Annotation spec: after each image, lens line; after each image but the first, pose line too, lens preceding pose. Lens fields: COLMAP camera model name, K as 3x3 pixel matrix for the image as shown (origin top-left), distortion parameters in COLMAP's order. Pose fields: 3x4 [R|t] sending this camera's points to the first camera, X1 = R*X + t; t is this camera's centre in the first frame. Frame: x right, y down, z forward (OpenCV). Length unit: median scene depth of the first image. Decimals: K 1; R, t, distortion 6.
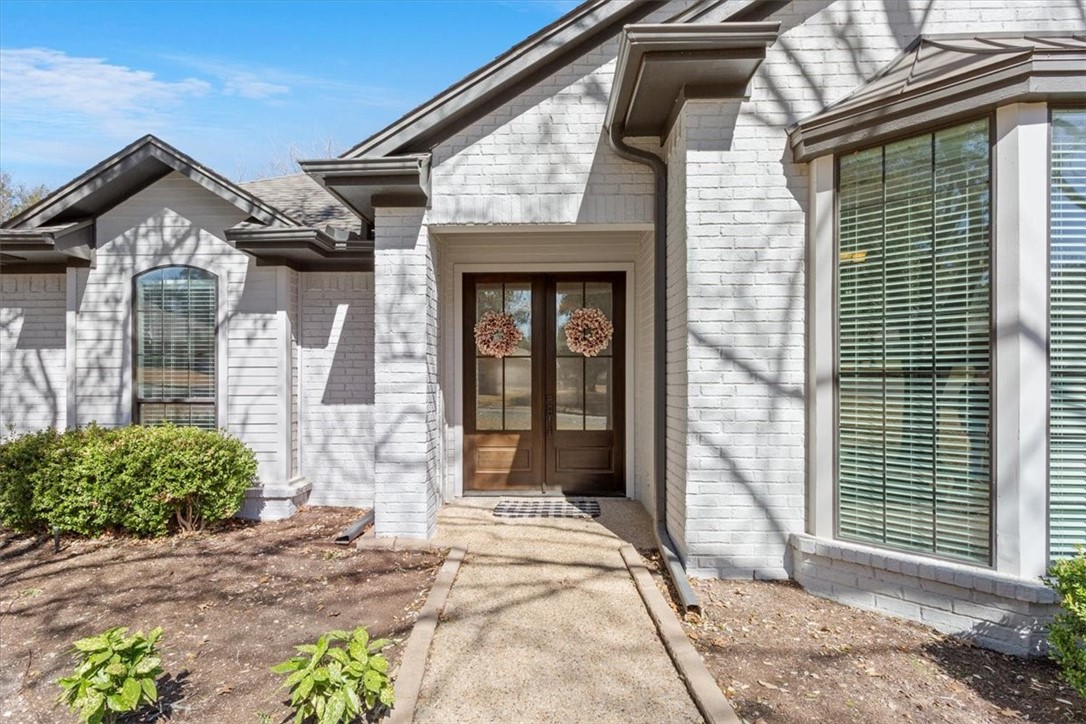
lens RADIAL K [[539.7, 0, 540.3], [0, 539.7, 374.6], [0, 0, 1]] dist [-0.000313, 0.000649]
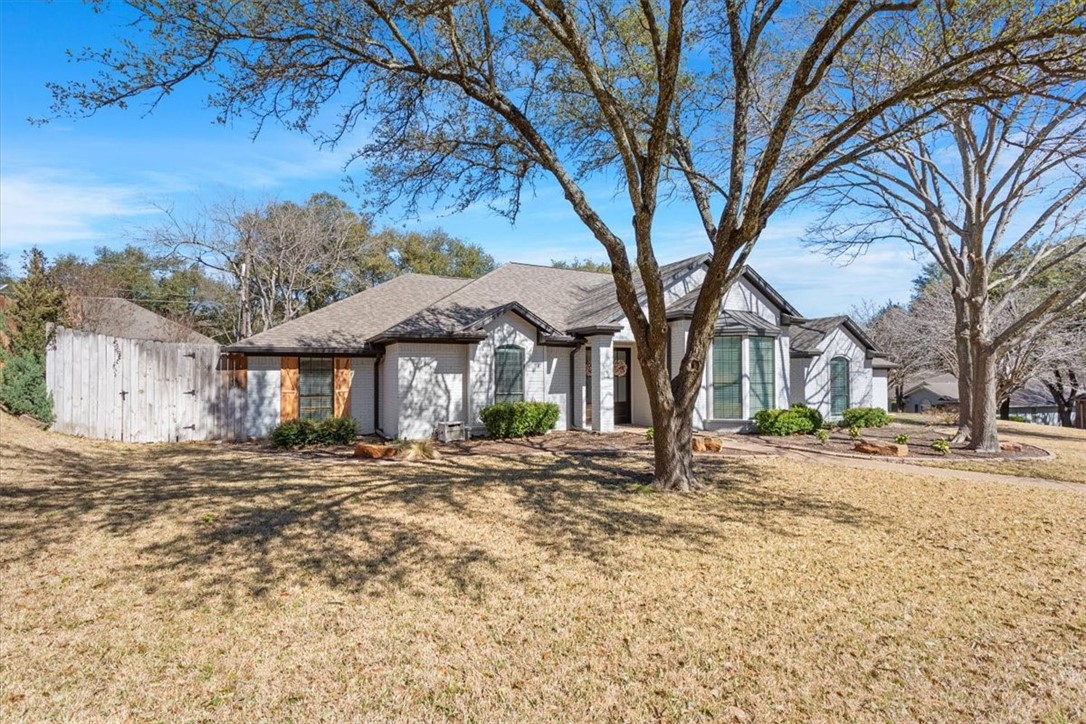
lens RADIAL K [[539.7, 0, 540.3], [0, 539.7, 374.6], [0, 0, 1]] dist [-0.000313, 0.000649]
pose [[0.897220, 0.002293, 0.441578, -1.742083], [-0.000952, 0.999994, -0.003258, -0.037182], [-0.441583, 0.002502, 0.897217, -1.536464]]
